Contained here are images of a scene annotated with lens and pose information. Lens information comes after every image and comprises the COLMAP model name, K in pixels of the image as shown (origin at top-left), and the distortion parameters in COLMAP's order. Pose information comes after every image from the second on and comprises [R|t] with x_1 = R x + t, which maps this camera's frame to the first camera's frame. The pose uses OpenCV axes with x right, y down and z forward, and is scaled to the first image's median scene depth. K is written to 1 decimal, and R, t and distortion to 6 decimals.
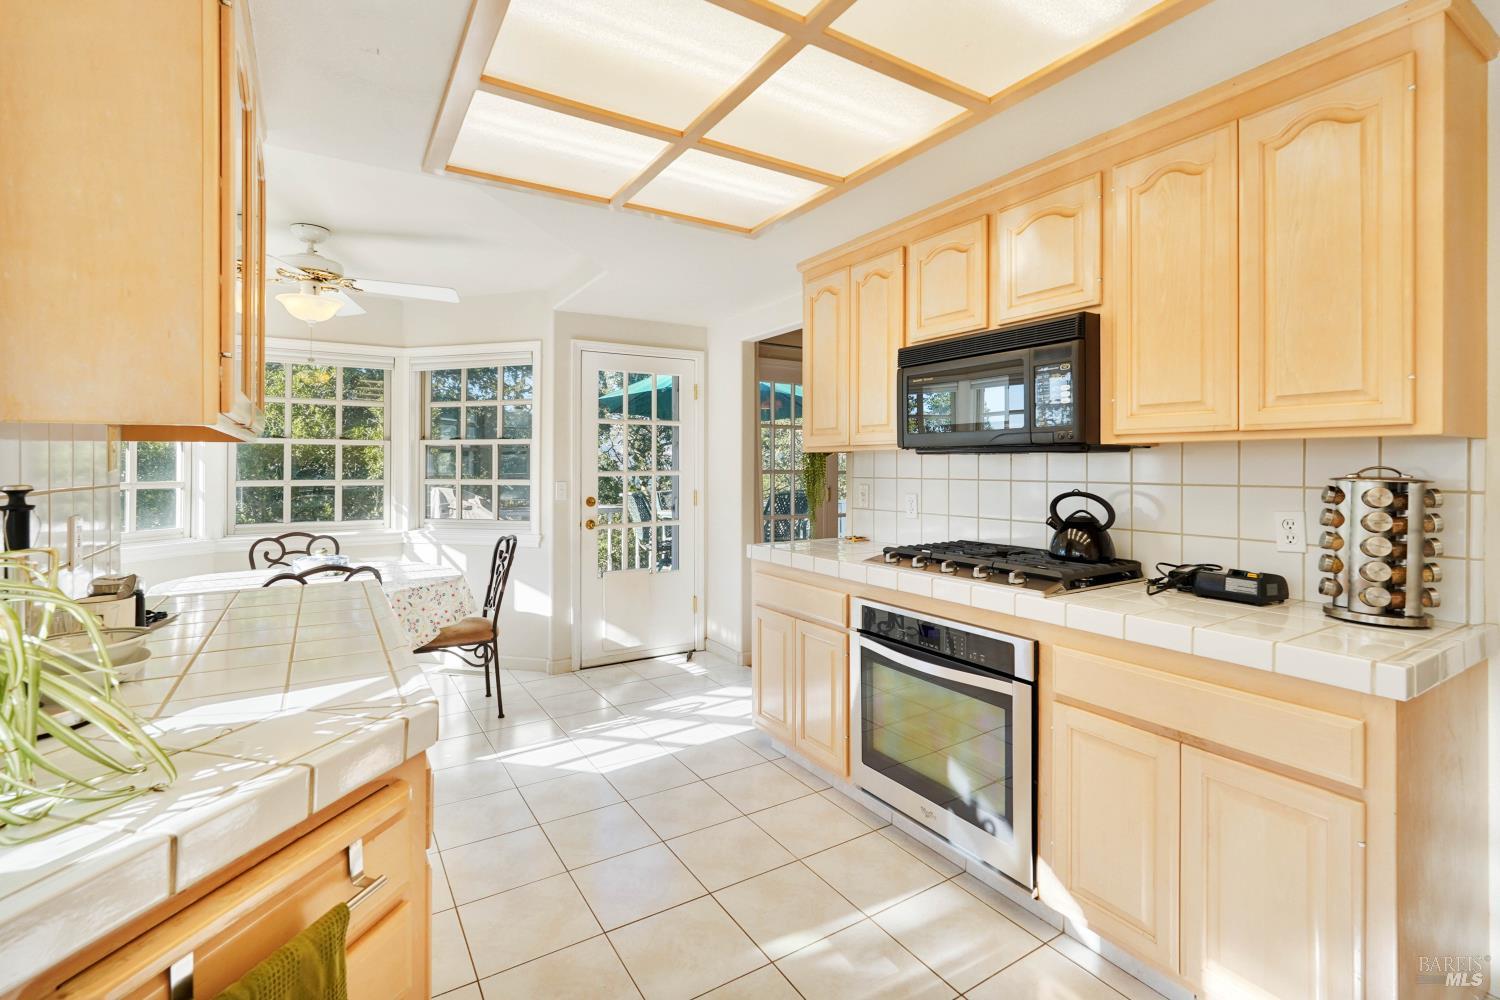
lens RADIAL K [[679.7, 0, 753.8], [0, 679.7, 470.6], [0, 0, 1]] dist [-0.013077, 0.007943]
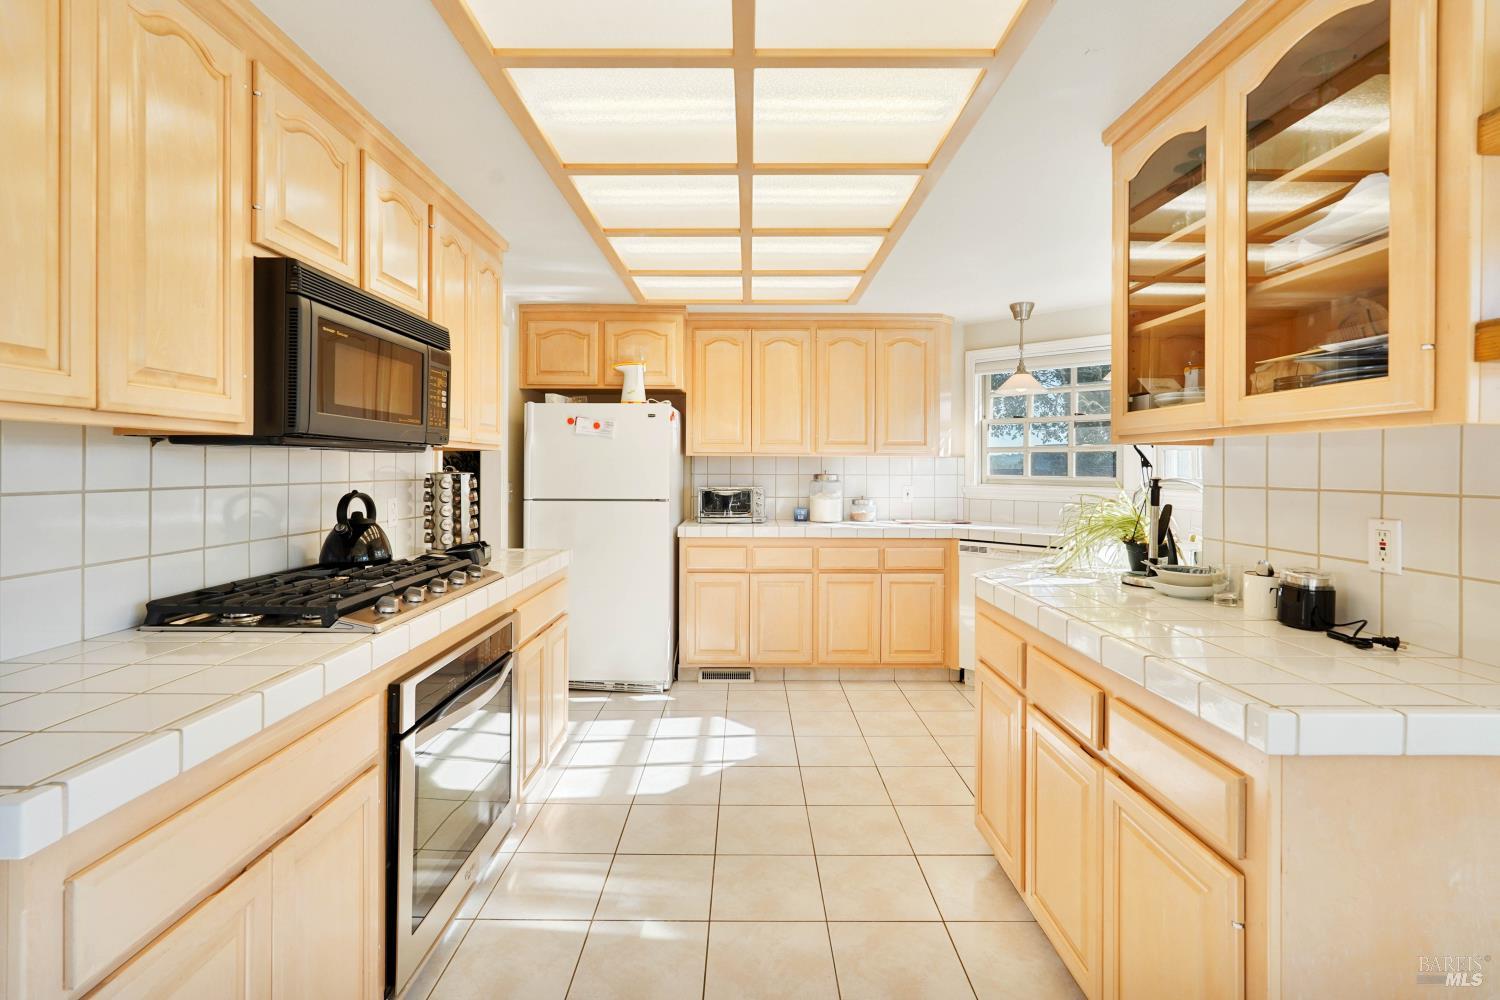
lens RADIAL K [[679.7, 0, 745.1], [0, 679.7, 470.0], [0, 0, 1]] dist [-0.013077, 0.007943]
pose [[-0.841195, -0.005904, 0.540699, -0.466945], [0.000244, 0.999936, 0.011298, -0.009828], [-0.540731, 0.009636, -0.841140, 1.451008]]
